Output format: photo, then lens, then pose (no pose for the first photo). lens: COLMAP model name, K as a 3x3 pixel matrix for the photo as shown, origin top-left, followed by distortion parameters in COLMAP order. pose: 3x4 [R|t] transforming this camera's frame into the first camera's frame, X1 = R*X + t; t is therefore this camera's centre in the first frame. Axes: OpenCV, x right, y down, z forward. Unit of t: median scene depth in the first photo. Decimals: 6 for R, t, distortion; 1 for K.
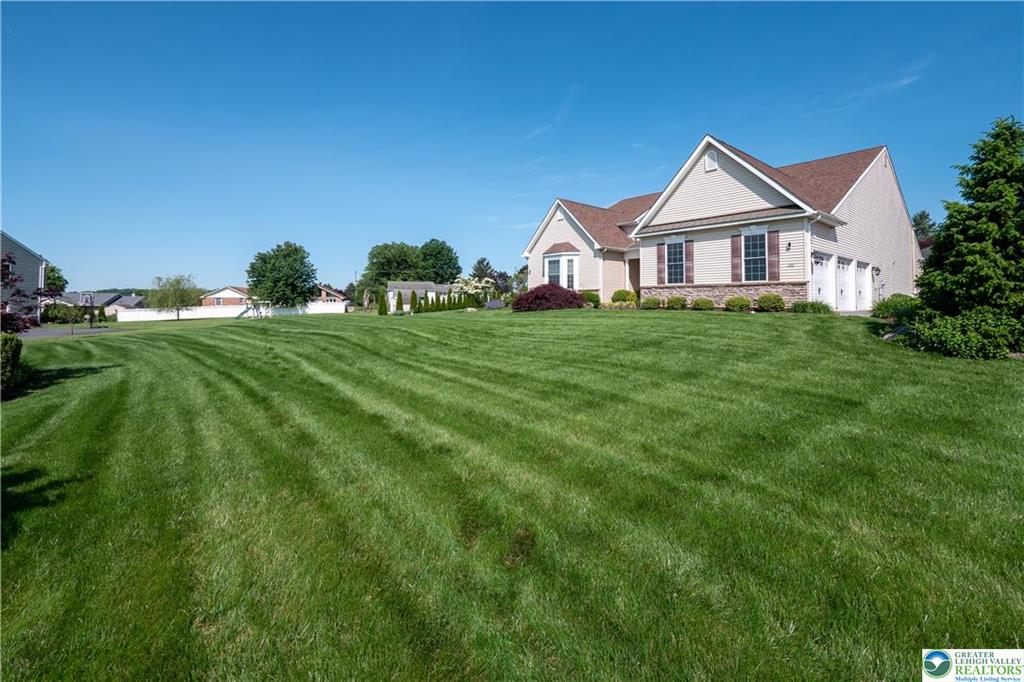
lens RADIAL K [[442.7, 0, 512.9], [0, 442.7, 296.9], [0, 0, 1]] dist [-0.000285, -0.000003]
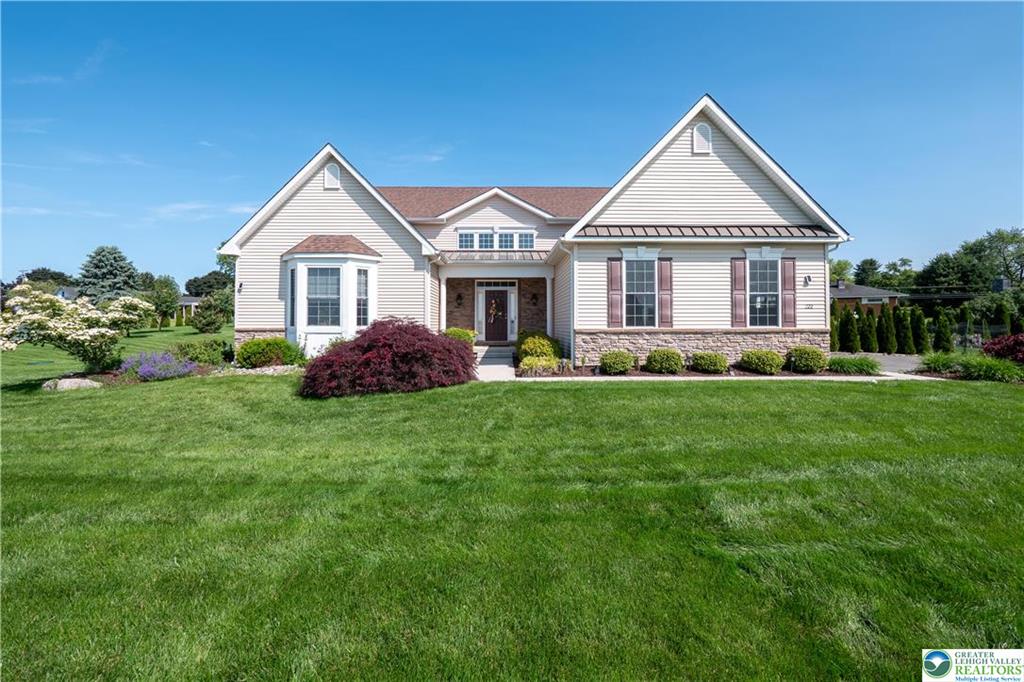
lens RADIAL K [[436.8, 0, 508.6], [0, 436.8, 318.7], [0, 0, 1]] dist [0.000450, 0.000015]
pose [[0.636570, 0.006233, 0.771194, -0.209615], [-0.006443, 0.999975, -0.002764, -0.037770], [-0.771192, -0.003209, 0.636594, 0.756898]]
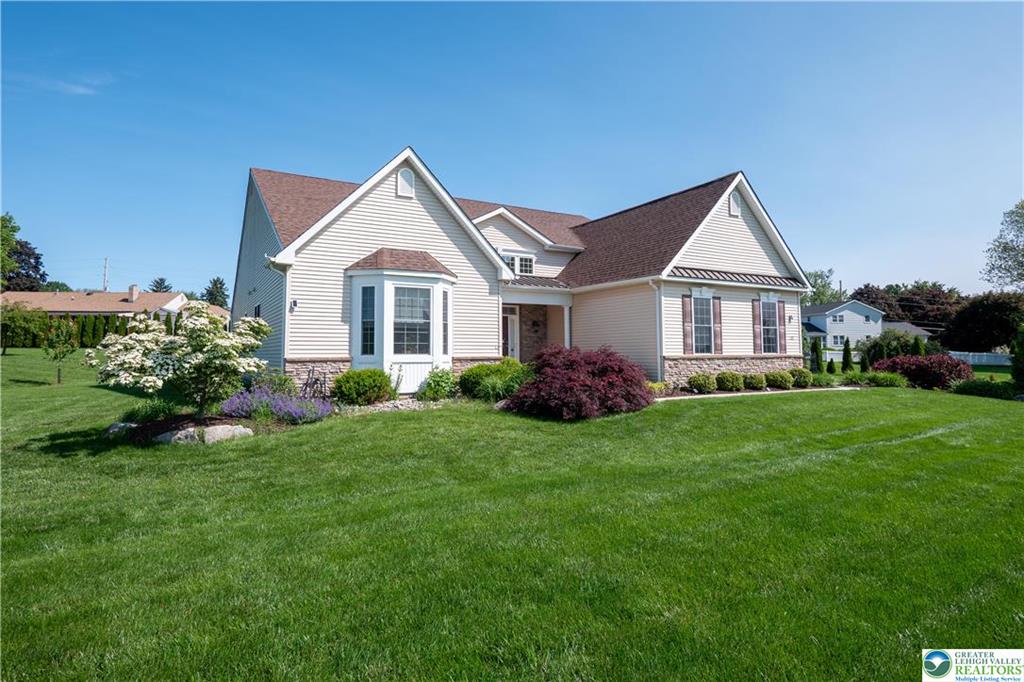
lens RADIAL K [[566.6, 0, 513.1], [0, 566.6, 313.8], [0, 0, 1]] dist [0.017117, -0.000006]
pose [[0.174026, 0.065282, 0.982575, -0.602045], [-0.005999, 0.997852, -0.065235, -0.032212], [-0.984723, 0.005458, 0.174044, 1.142289]]
